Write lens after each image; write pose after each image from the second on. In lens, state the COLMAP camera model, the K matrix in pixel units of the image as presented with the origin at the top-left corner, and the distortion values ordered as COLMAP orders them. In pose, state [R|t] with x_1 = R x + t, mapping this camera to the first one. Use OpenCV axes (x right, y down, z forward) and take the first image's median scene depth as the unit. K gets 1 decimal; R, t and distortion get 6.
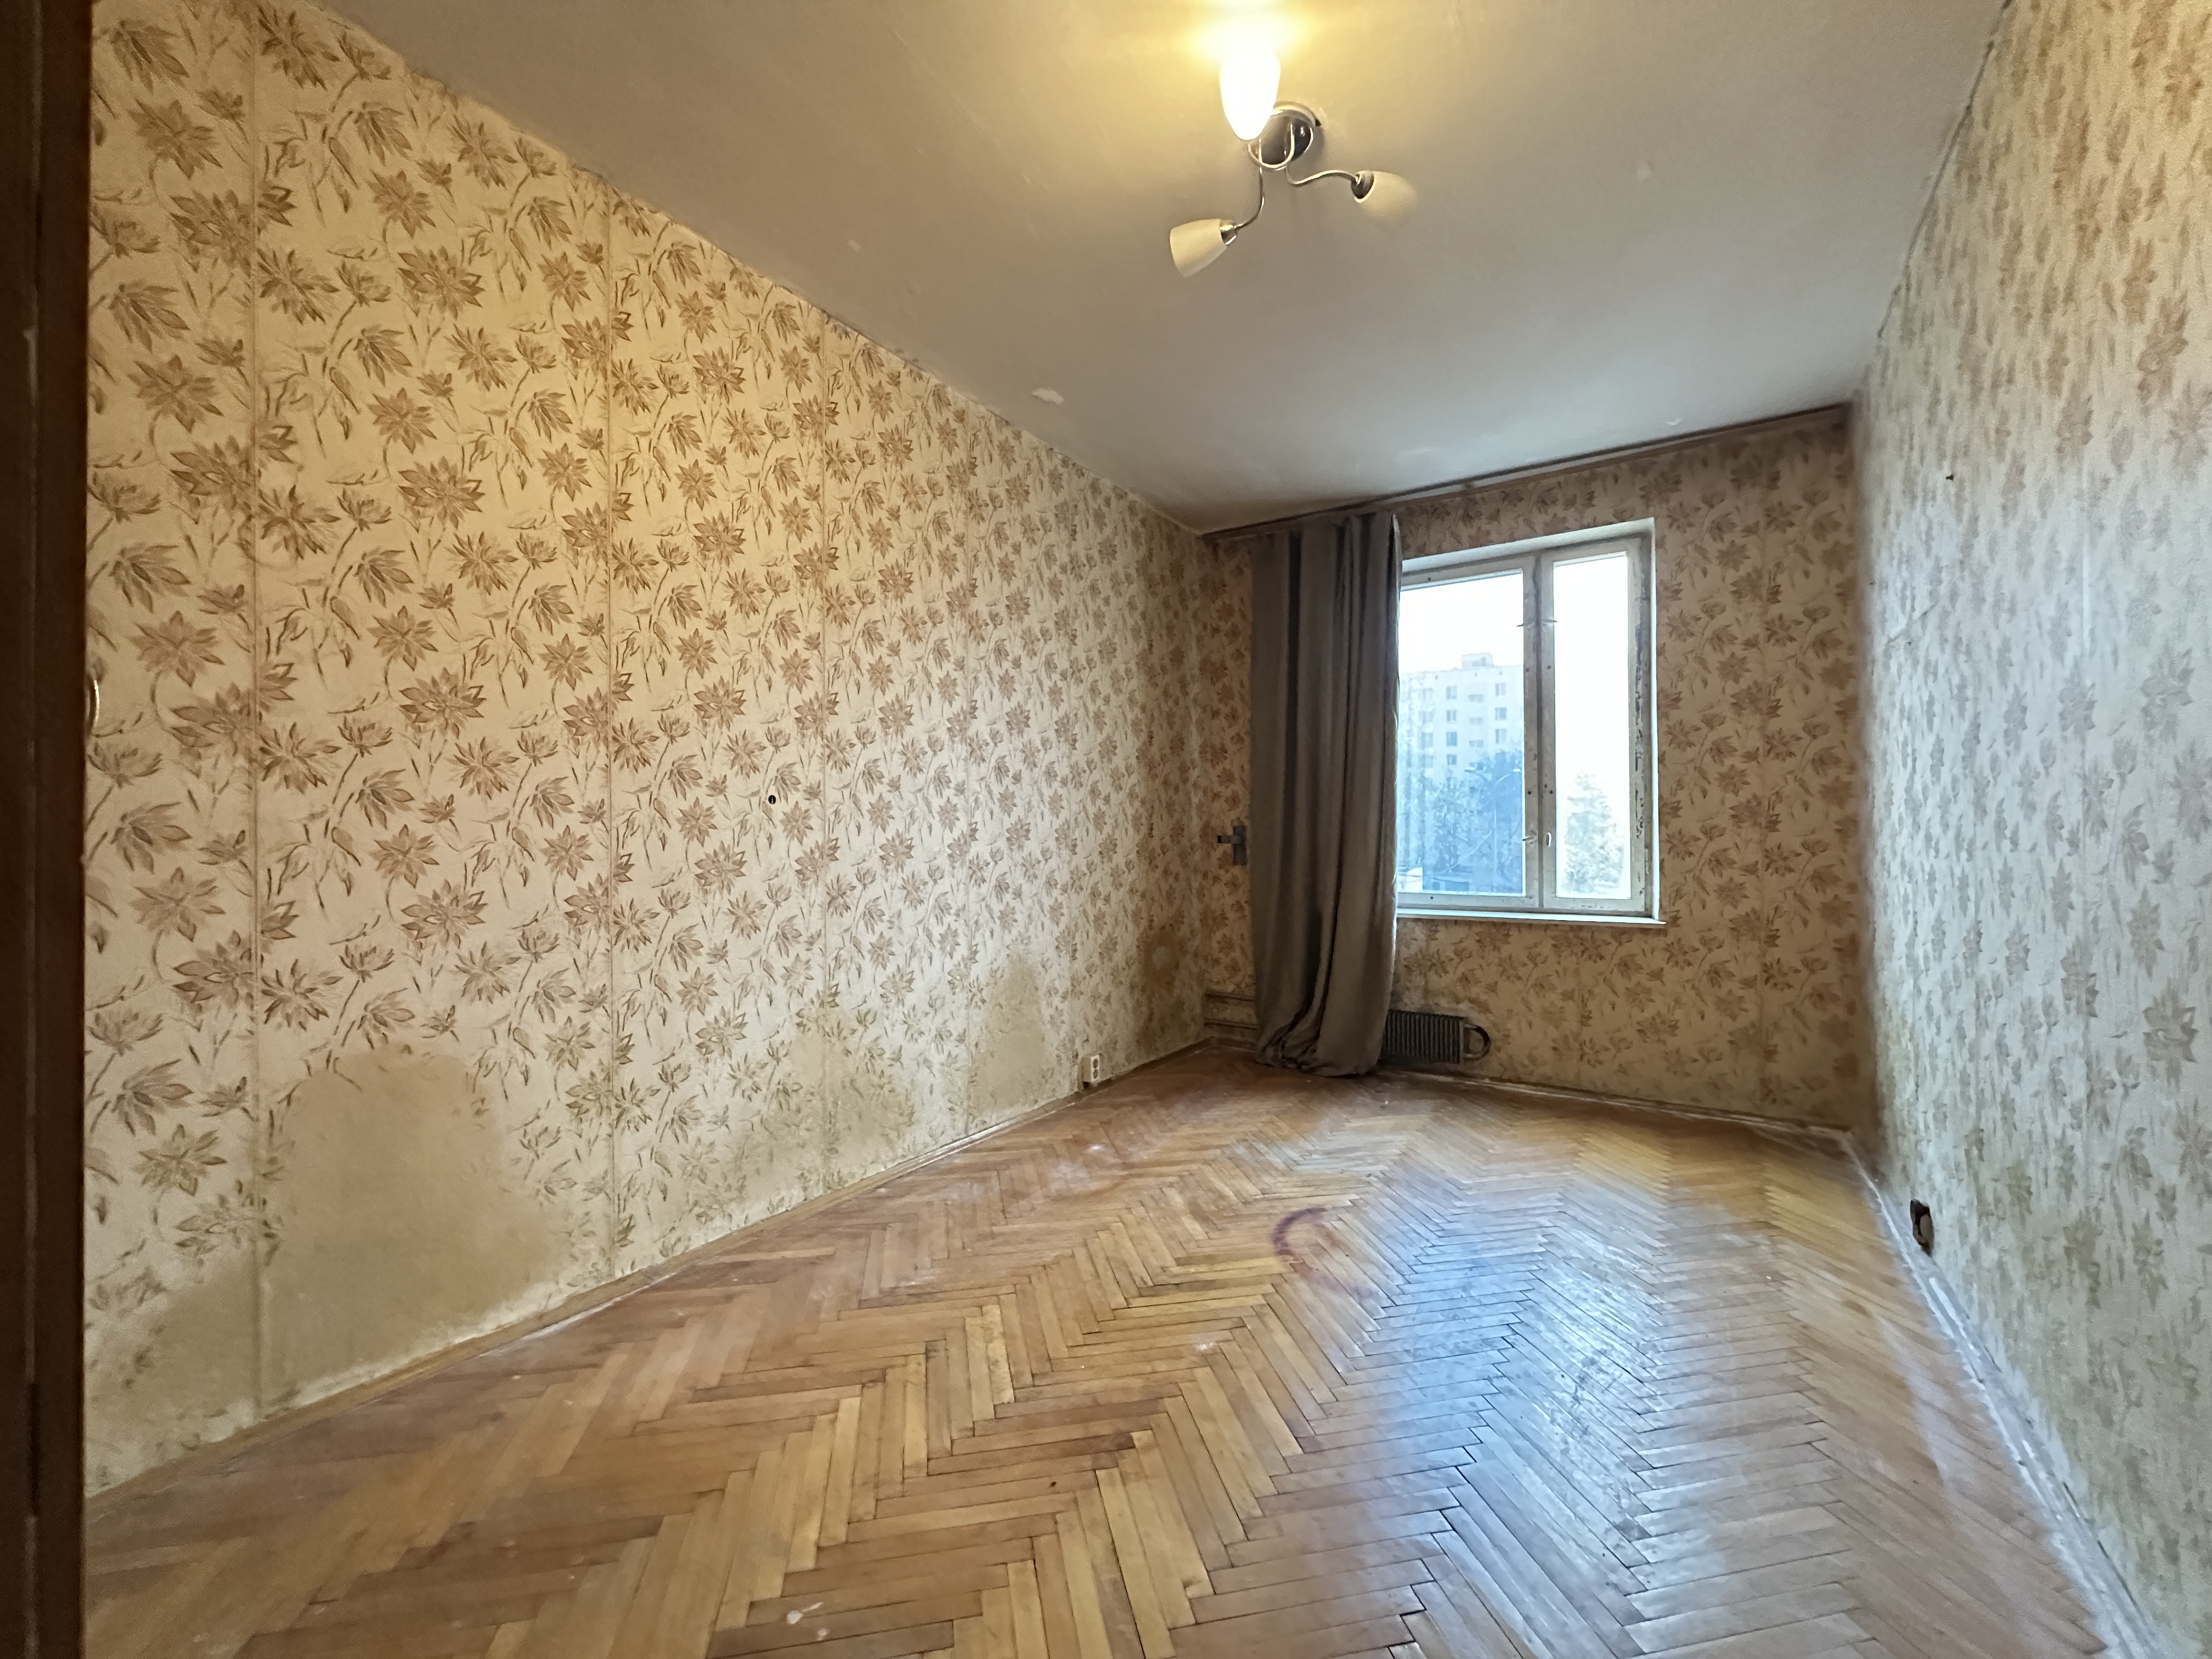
lens RADIAL K [[890.2, 0, 1109.9], [0, 890.2, 832.0], [0, 0, 1]] dist [-0.000587, 0.000713]
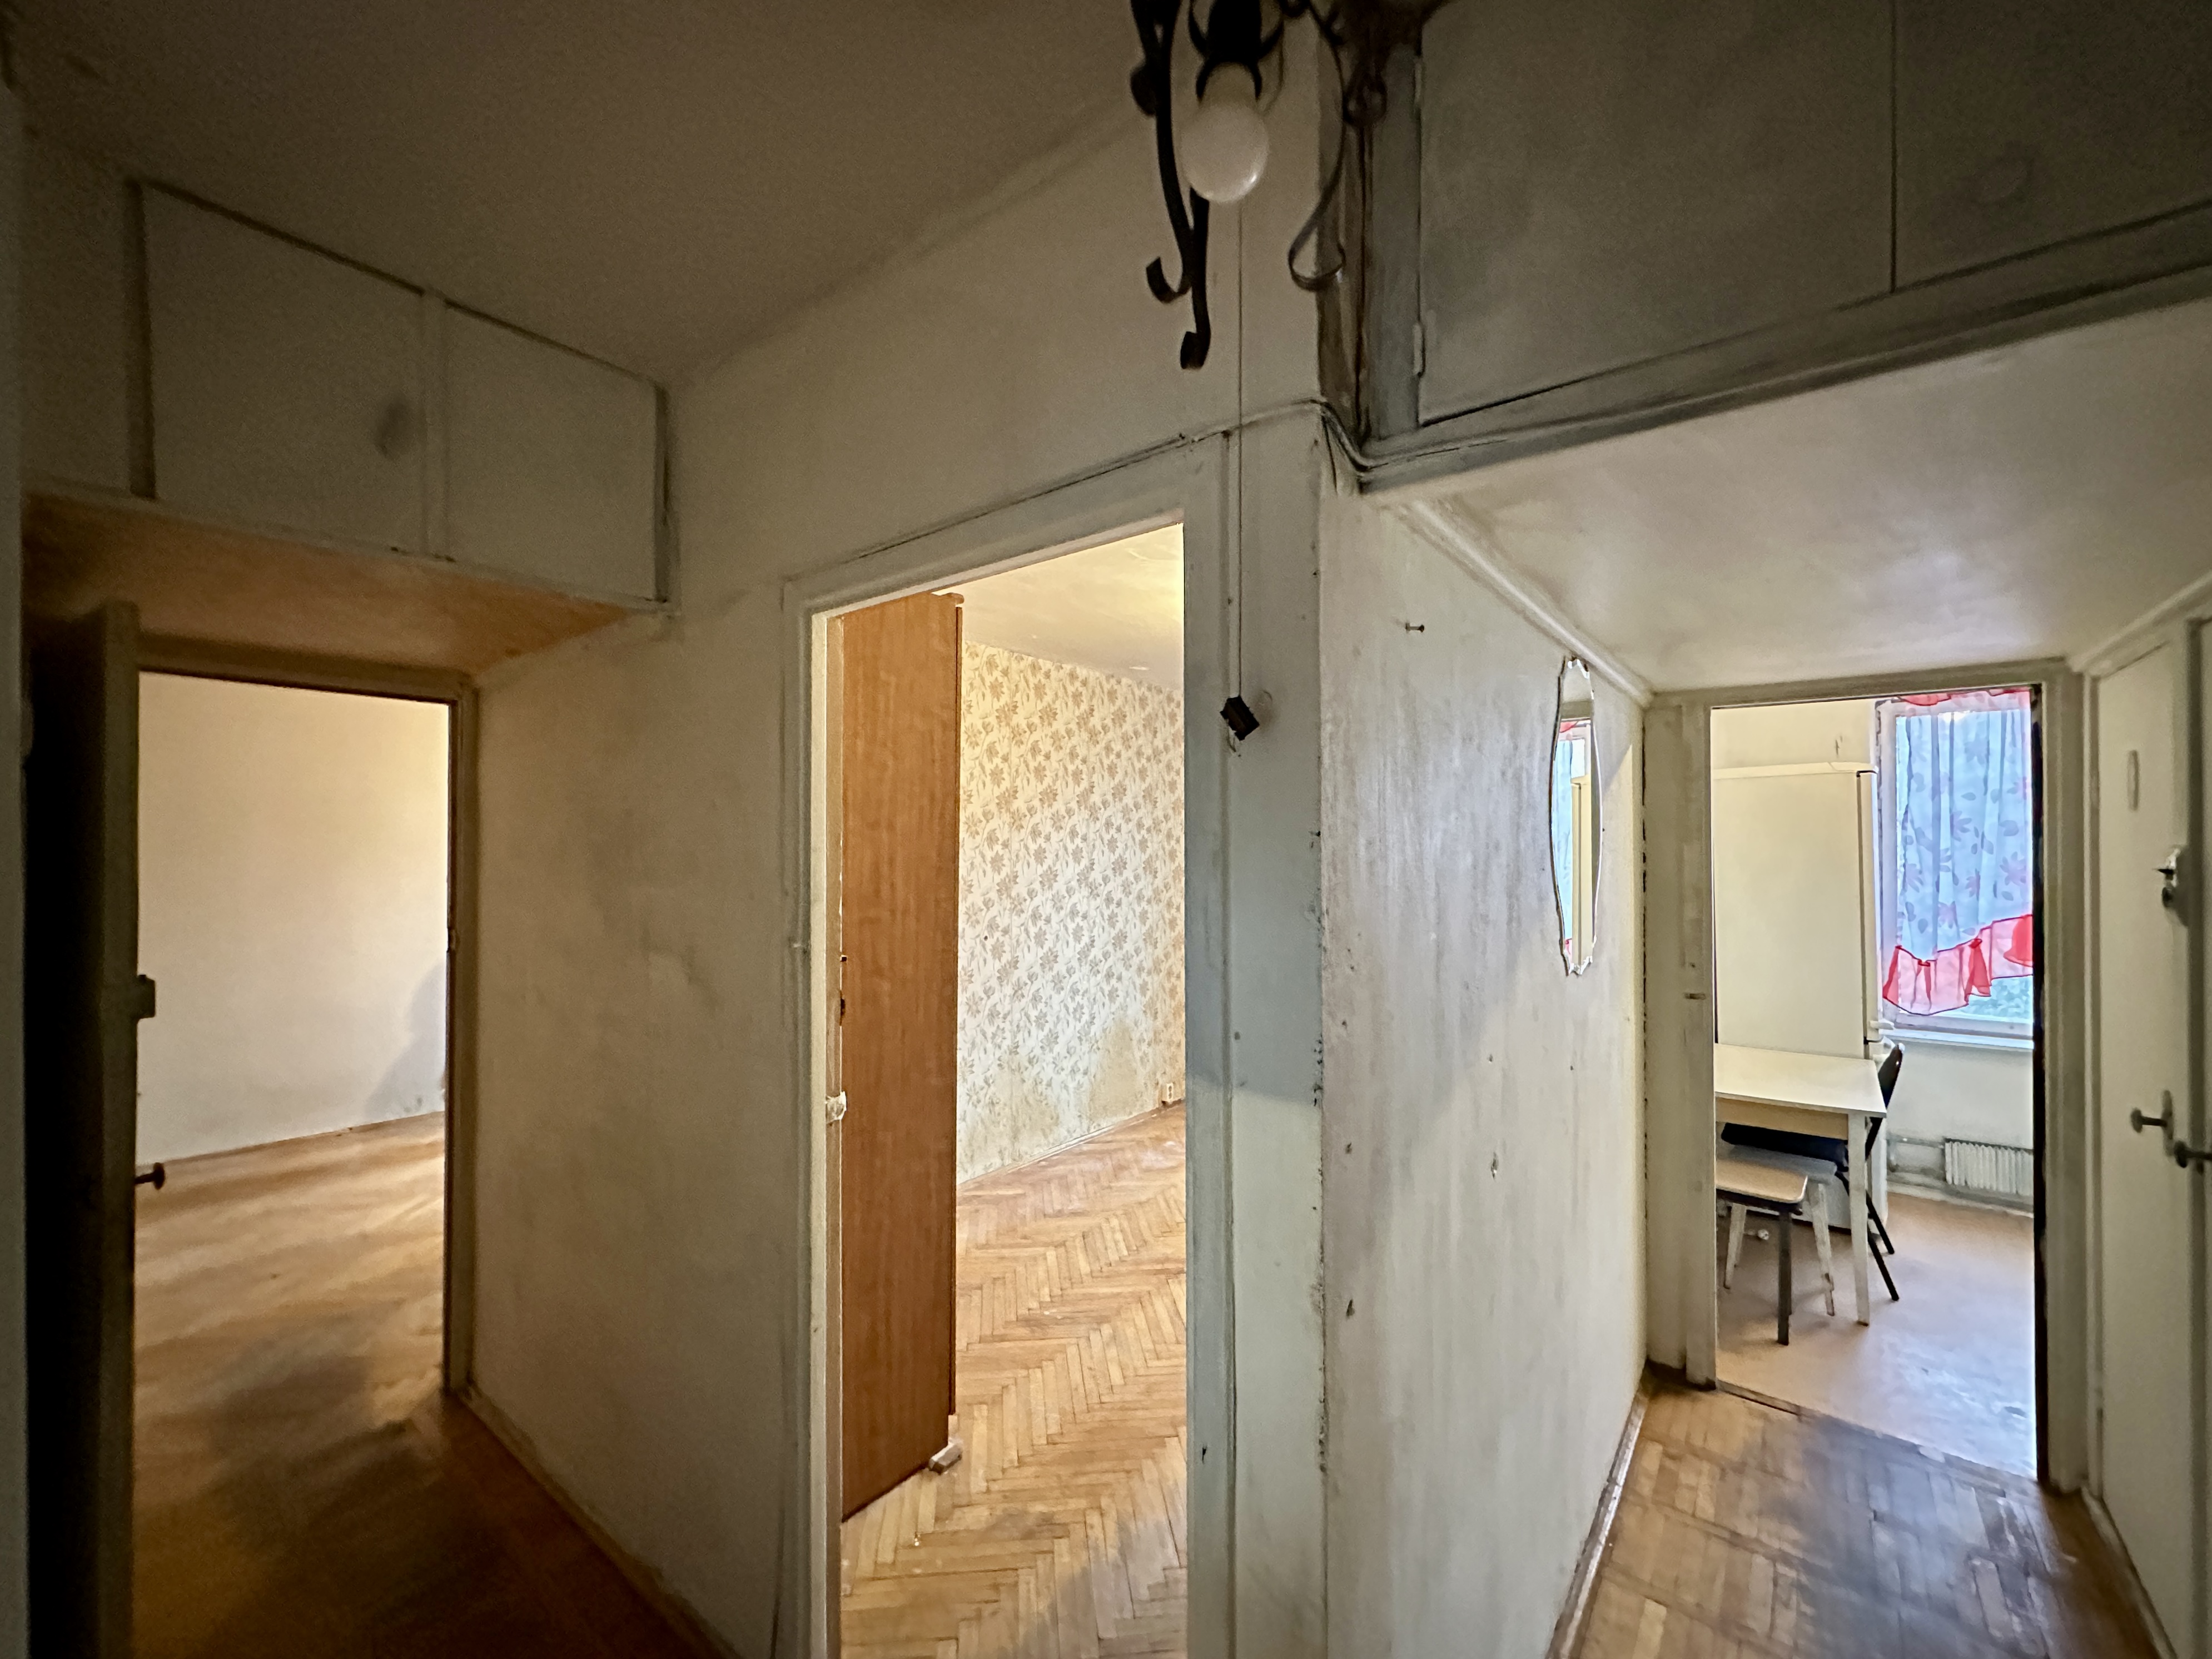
lens RADIAL K [[890.2, 0, 1107.7], [0, 890.2, 837.4], [0, 0, 1]] dist [-0.000587, 0.000713]
pose [[0.995763, -0.001987, -0.091934, 0.022259], [0.001137, 0.999956, -0.009303, -0.187720], [0.091948, 0.009159, 0.995722, -0.635995]]
